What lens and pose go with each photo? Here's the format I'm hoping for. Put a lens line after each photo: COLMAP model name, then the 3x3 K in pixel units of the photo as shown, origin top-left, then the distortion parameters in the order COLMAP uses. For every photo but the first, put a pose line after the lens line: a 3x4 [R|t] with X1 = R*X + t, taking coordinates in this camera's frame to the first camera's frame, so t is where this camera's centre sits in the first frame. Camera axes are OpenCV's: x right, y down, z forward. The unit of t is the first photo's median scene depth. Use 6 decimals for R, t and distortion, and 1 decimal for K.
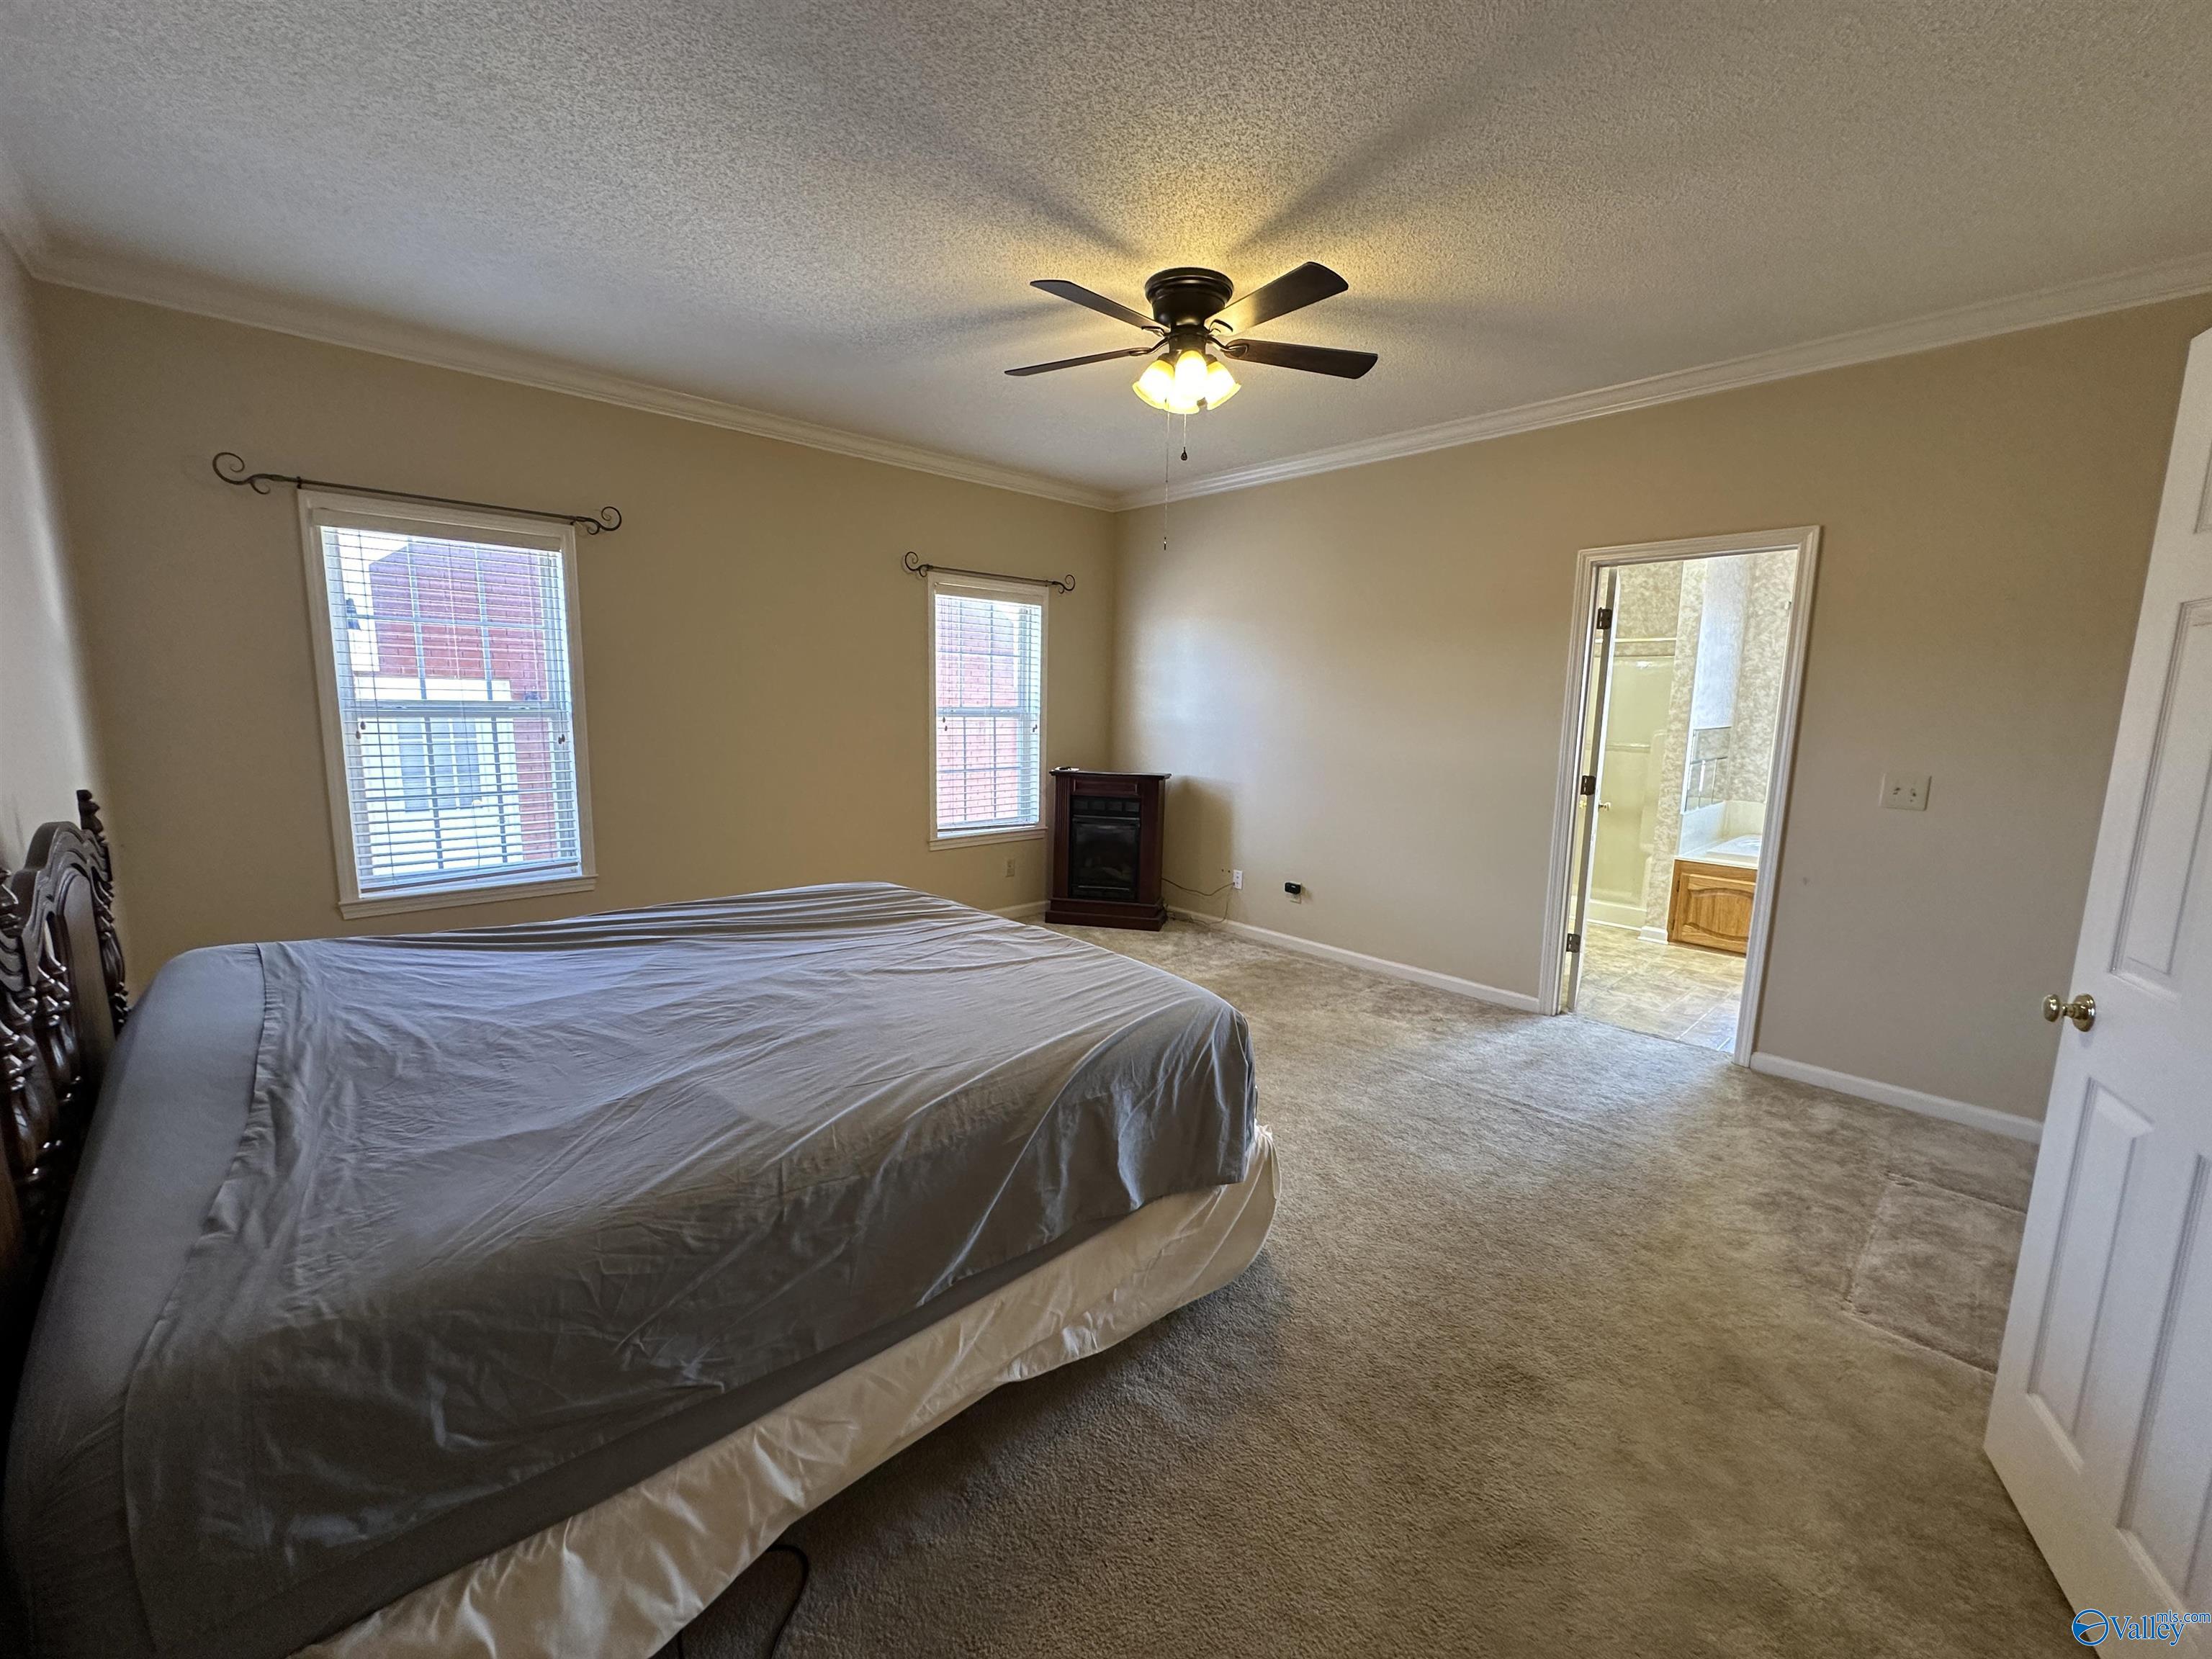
lens RADIAL K [[882.7, 0, 1107.9], [0, 882.7, 832.7], [0, 0, 1]] dist [-0.003418, 0.000057]
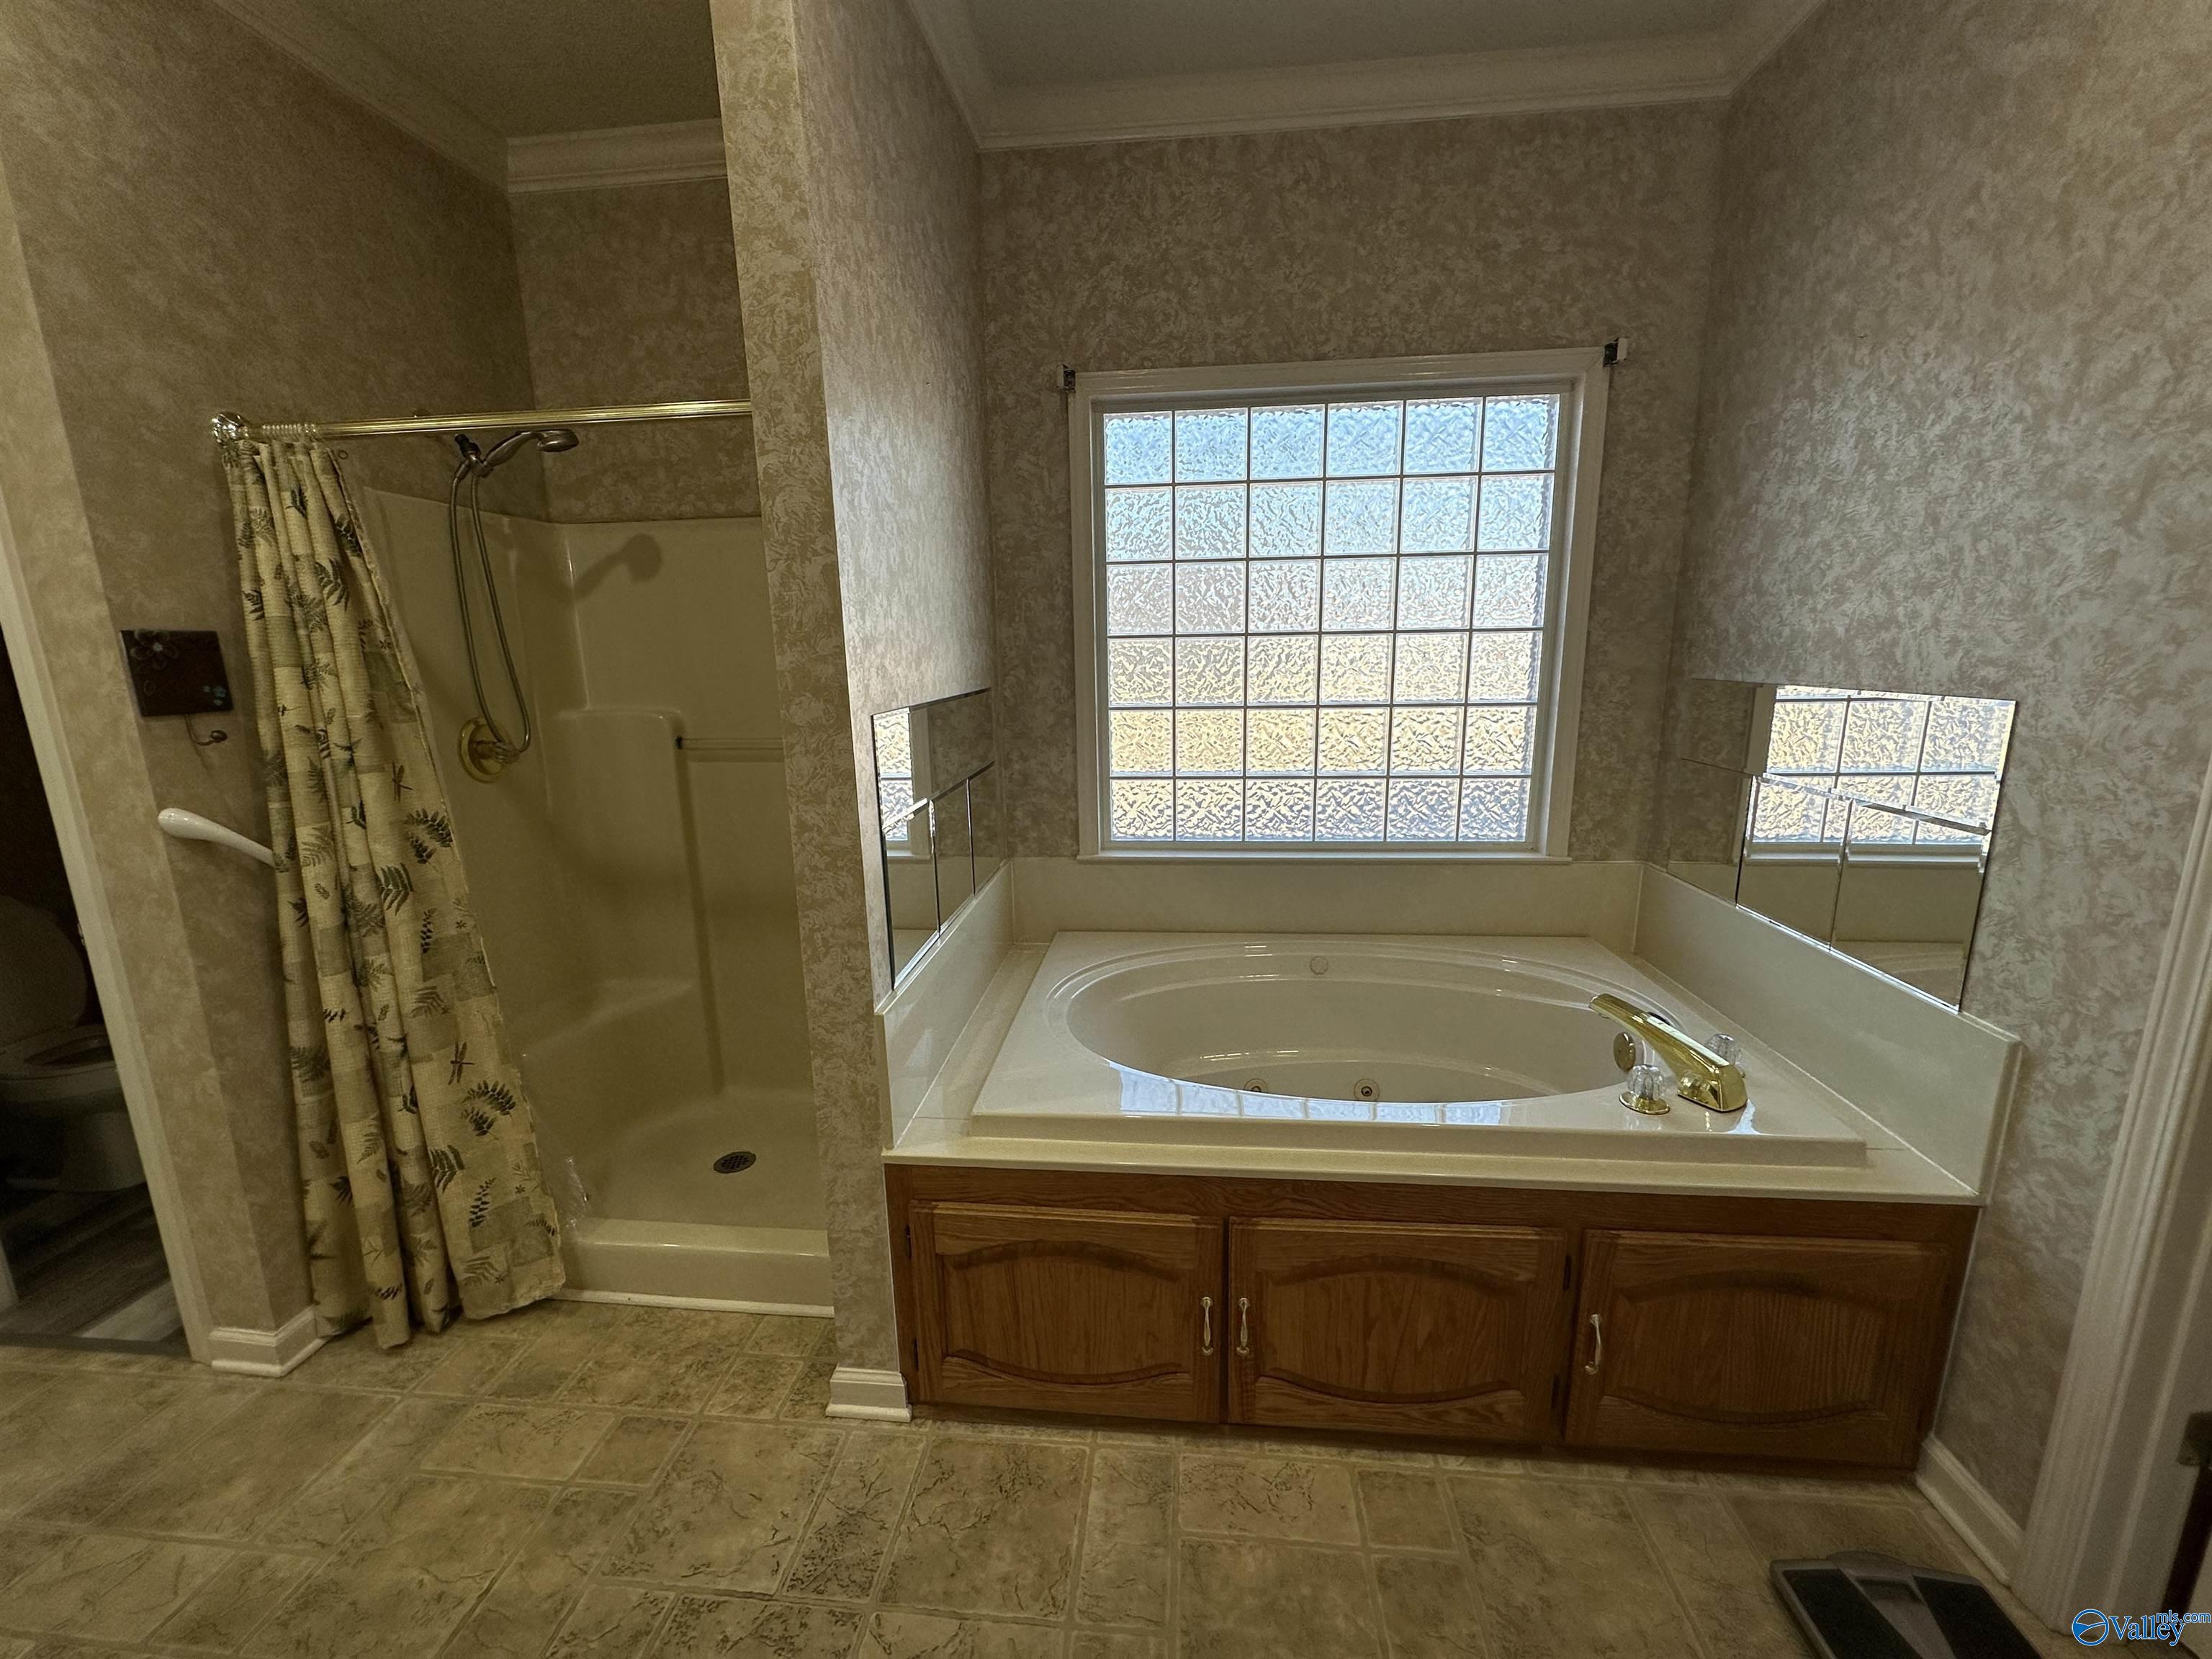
lens RADIAL K [[882.7, 0, 1111.4], [0, 882.7, 833.7], [0, 0, 1]] dist [-0.003418, 0.000057]
pose [[0.748731, -0.166813, 0.641541, 0.533073], [0.128888, 0.985983, 0.105952, -0.100353], [-0.650222, 0.003357, 0.759736, 0.731737]]
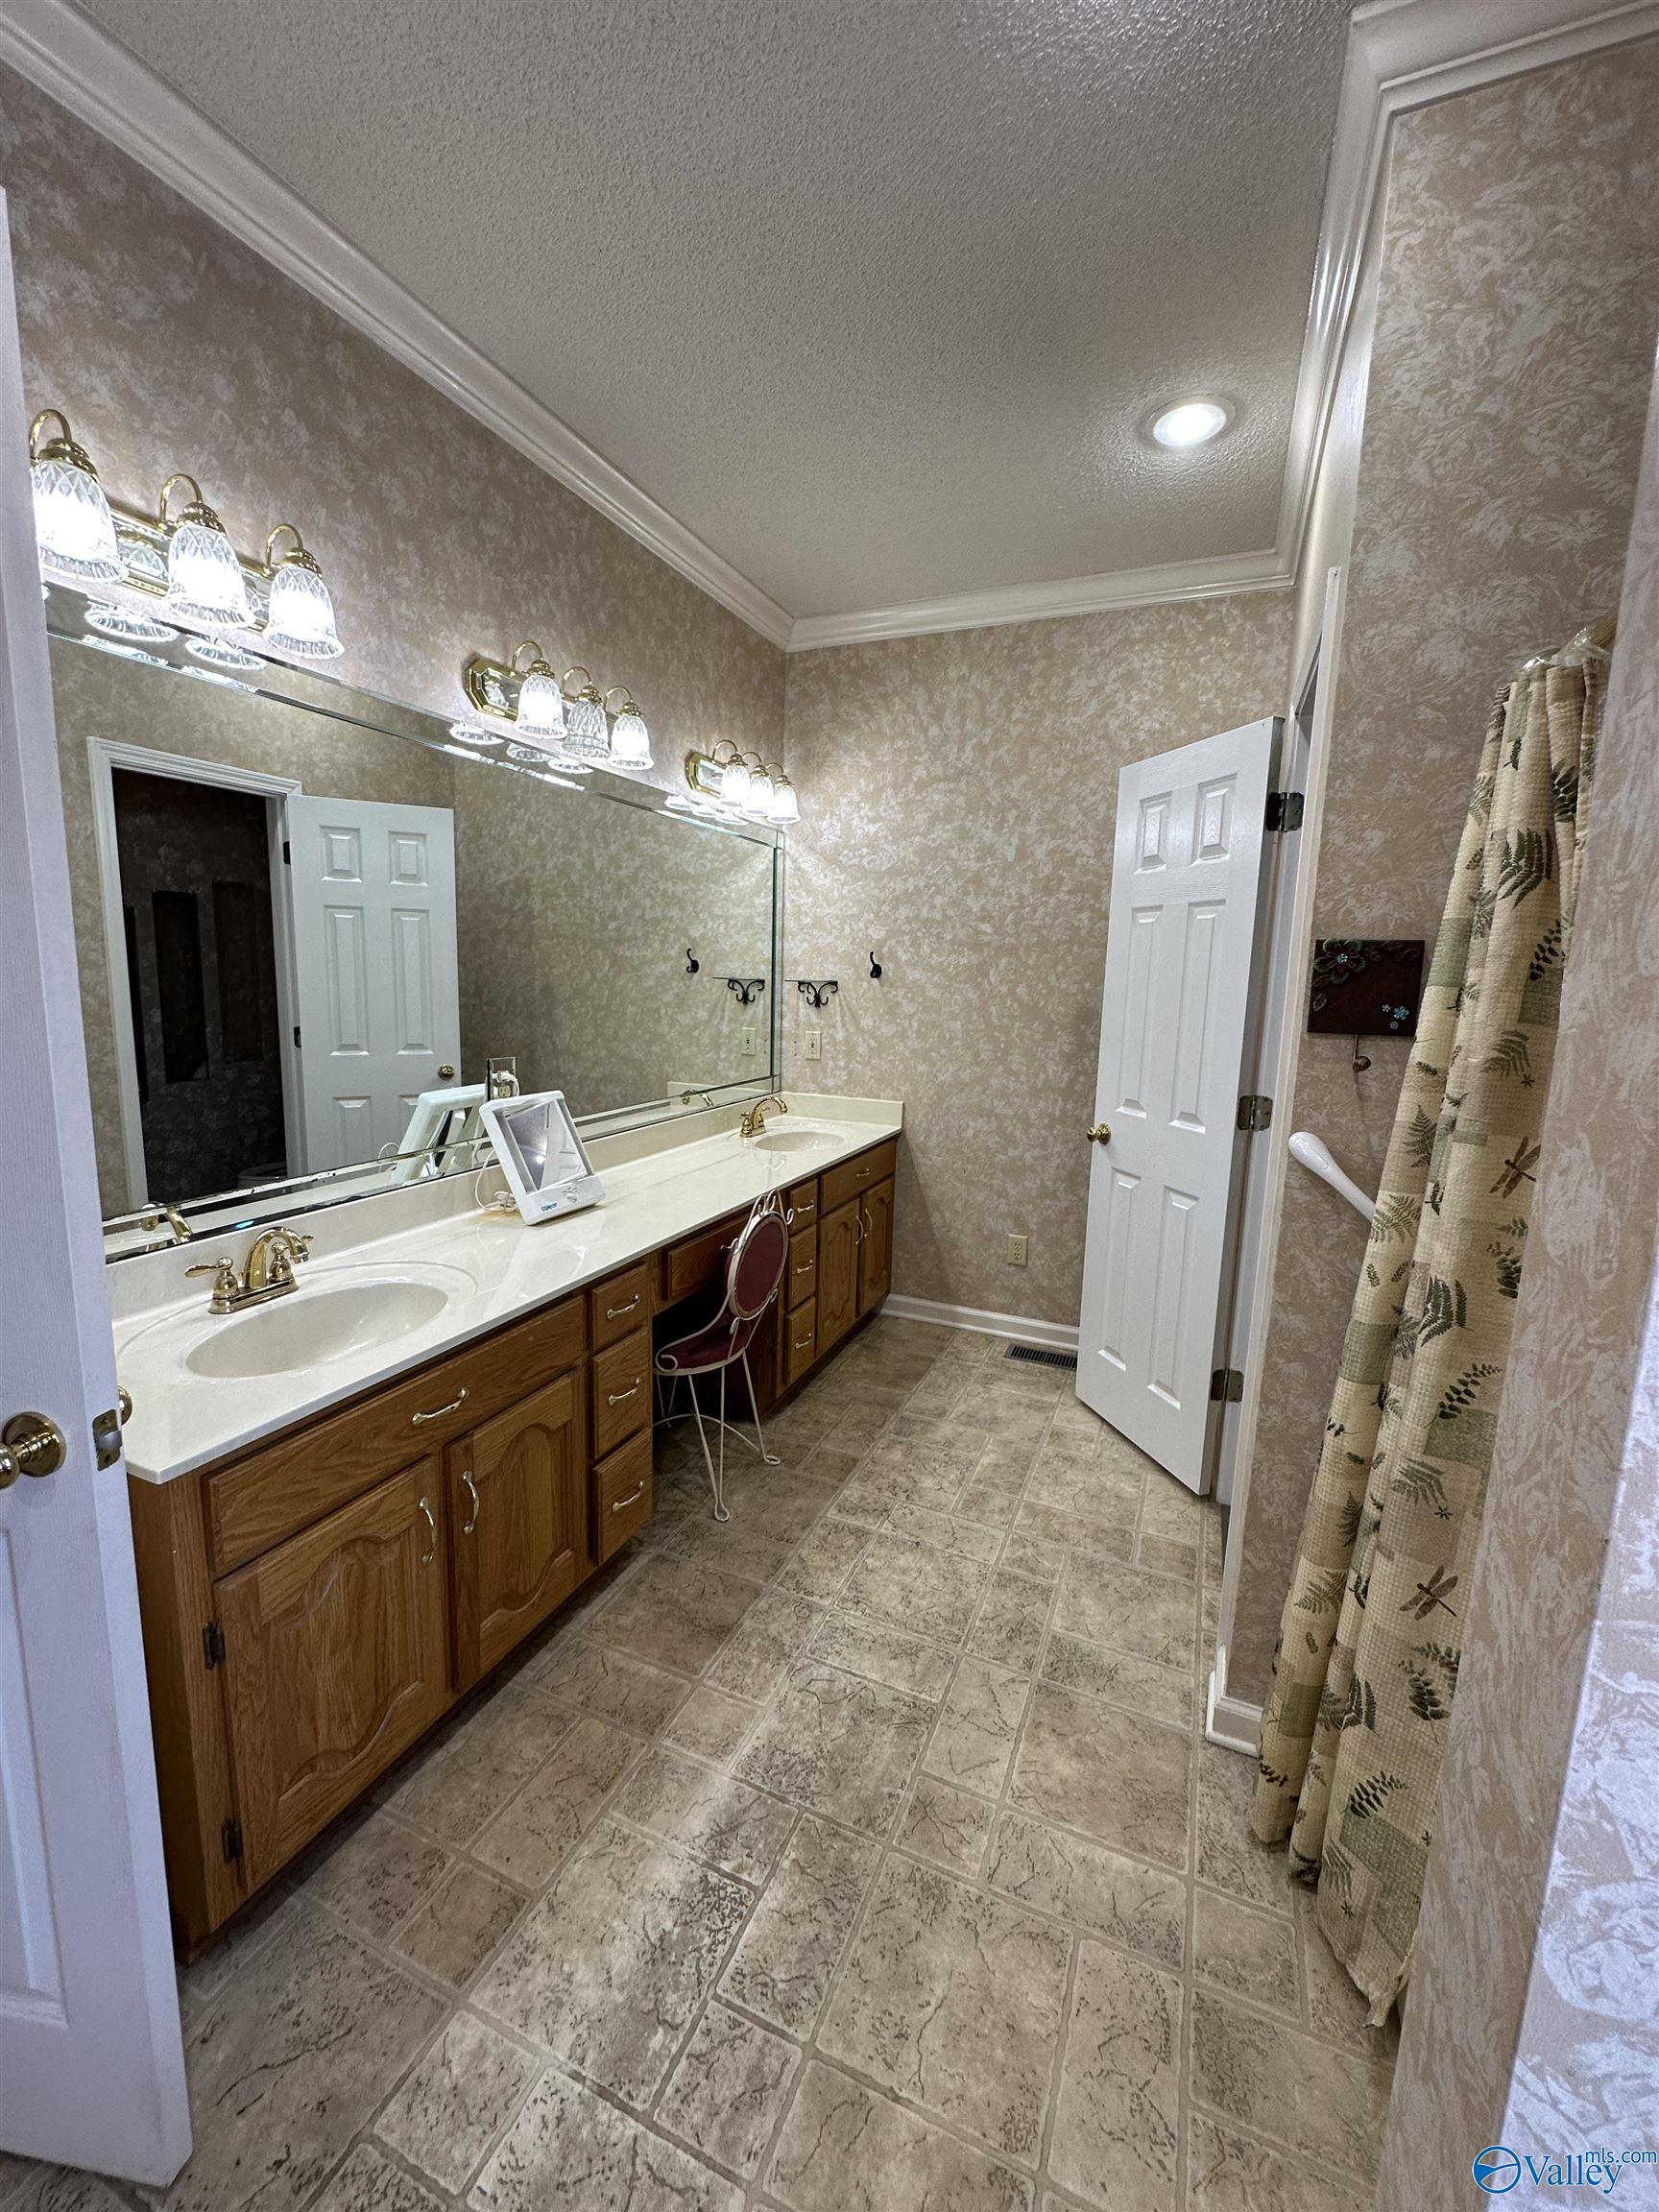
lens RADIAL K [[882.7, 0, 829.8], [0, 882.7, 1106.3], [0, 0, 1]] dist [-0.003418, 0.000057]
pose [[0.399572, 0.133158, -0.906979, 0.667858], [-0.159797, 0.984363, 0.074121, -0.121865], [0.902667, 0.115315, 0.414603, 0.907803]]
